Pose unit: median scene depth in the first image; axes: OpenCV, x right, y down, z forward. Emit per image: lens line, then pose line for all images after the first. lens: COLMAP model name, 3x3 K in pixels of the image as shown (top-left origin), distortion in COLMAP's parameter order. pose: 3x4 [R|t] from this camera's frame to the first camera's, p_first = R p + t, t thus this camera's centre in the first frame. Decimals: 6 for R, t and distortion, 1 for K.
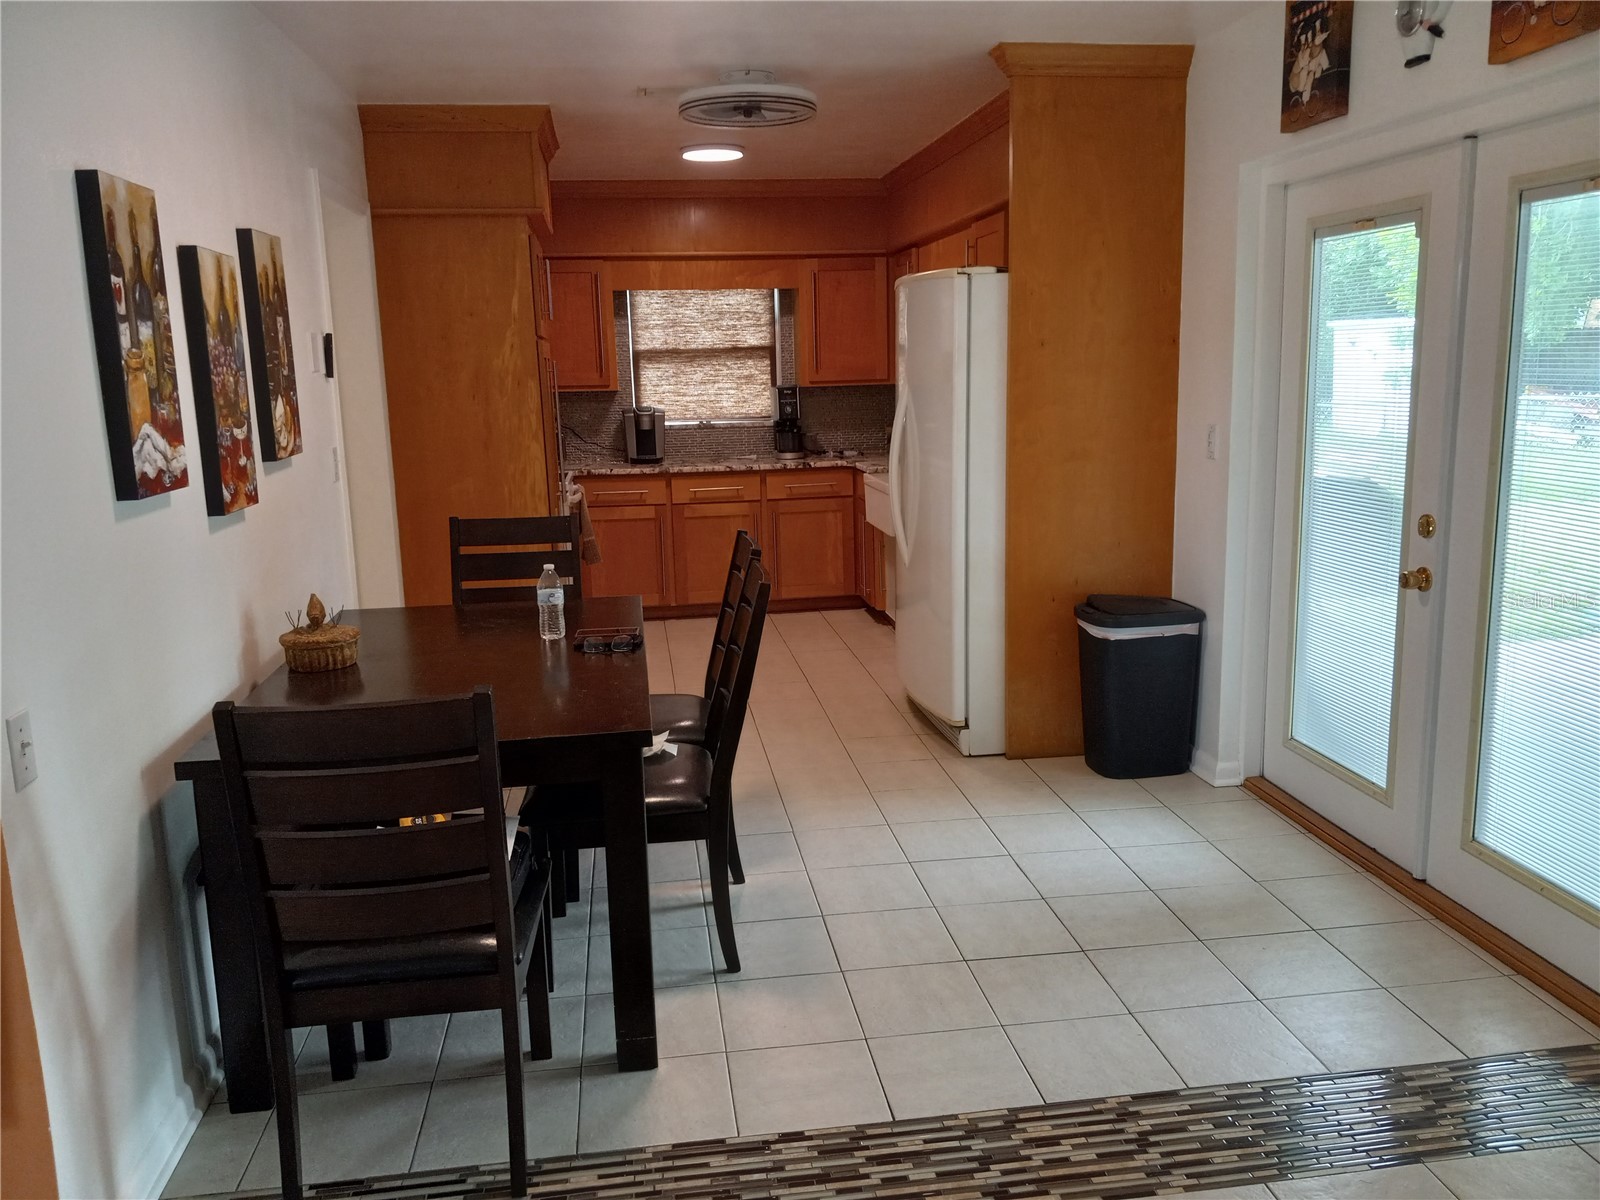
lens RADIAL K [[1266.5, 0, 798.2], [0, 1266.5, 604.1], [0, 0, 1]] dist [0.008399, -0.034655]
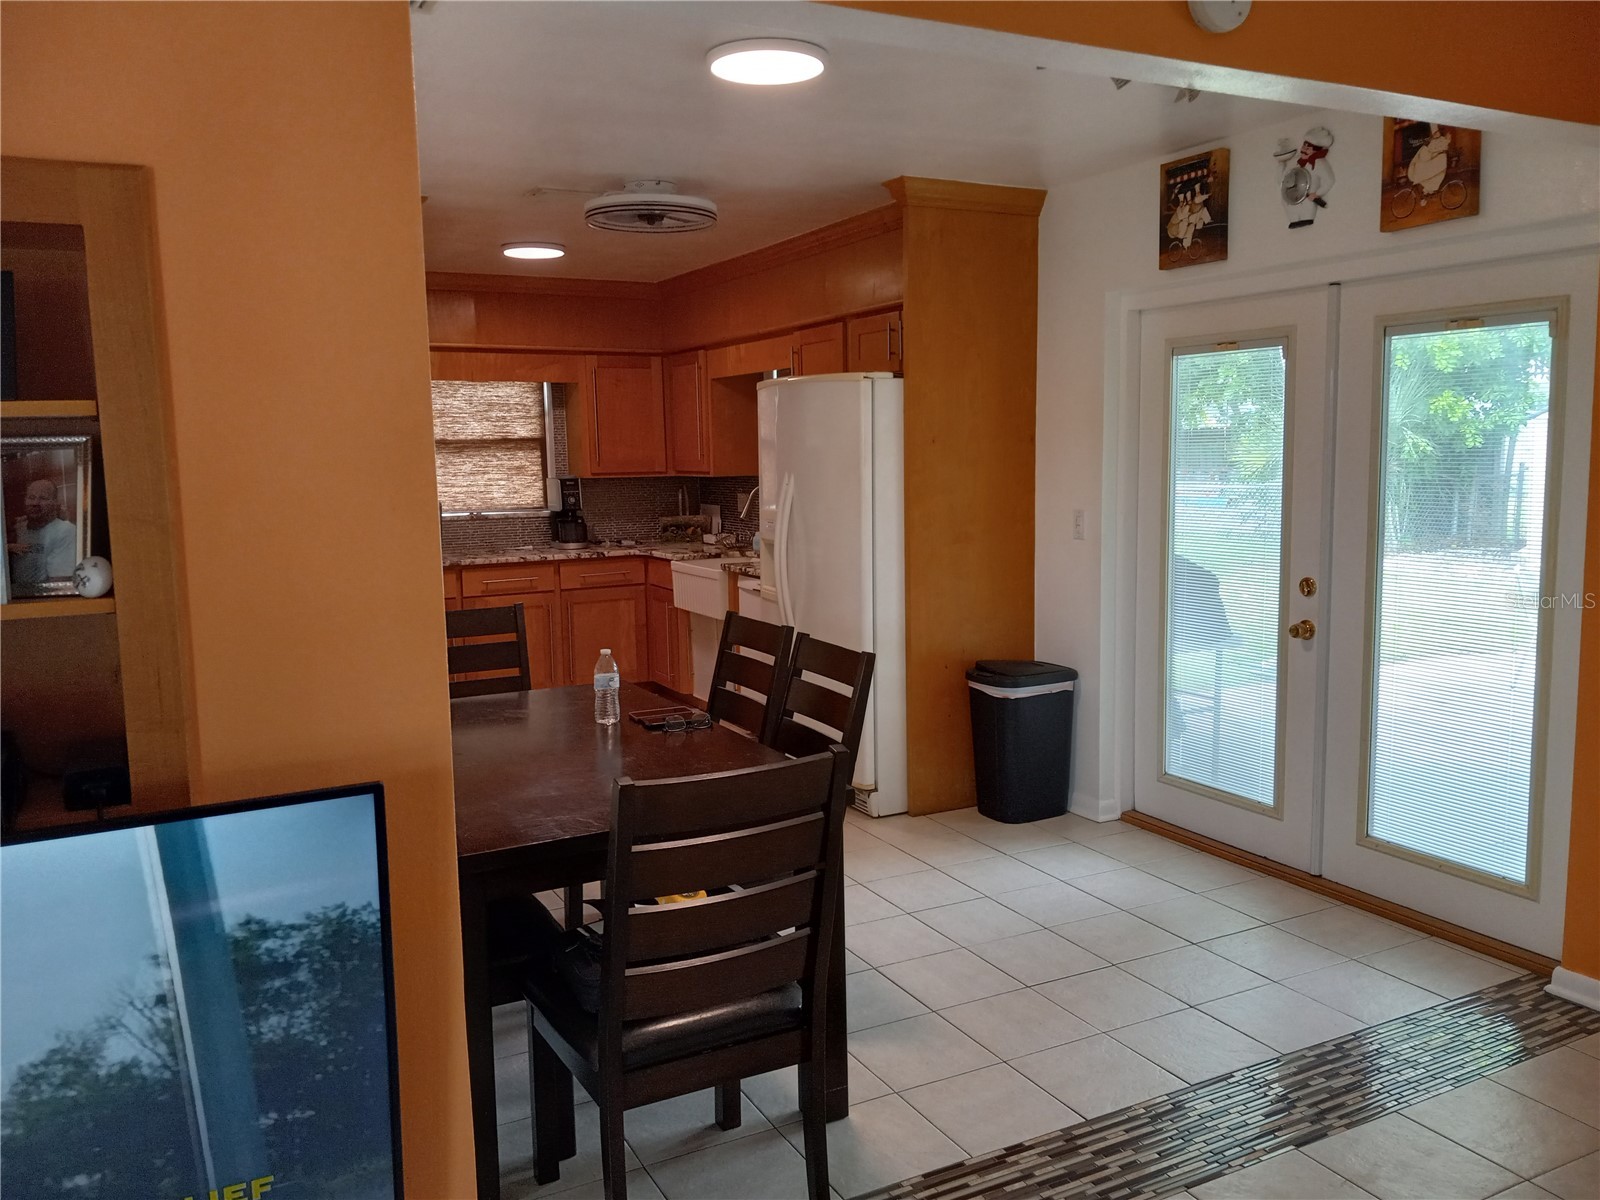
lens RADIAL K [[1266.5, 0, 805.5], [0, 1266.5, 596.4], [0, 0, 1]] dist [0.008399, -0.034655]
pose [[0.943760, -0.031080, 0.329169, -0.299927], [0.056577, 0.996069, -0.068163, 0.003745], [-0.325756, 0.082953, 0.941808, -0.009873]]
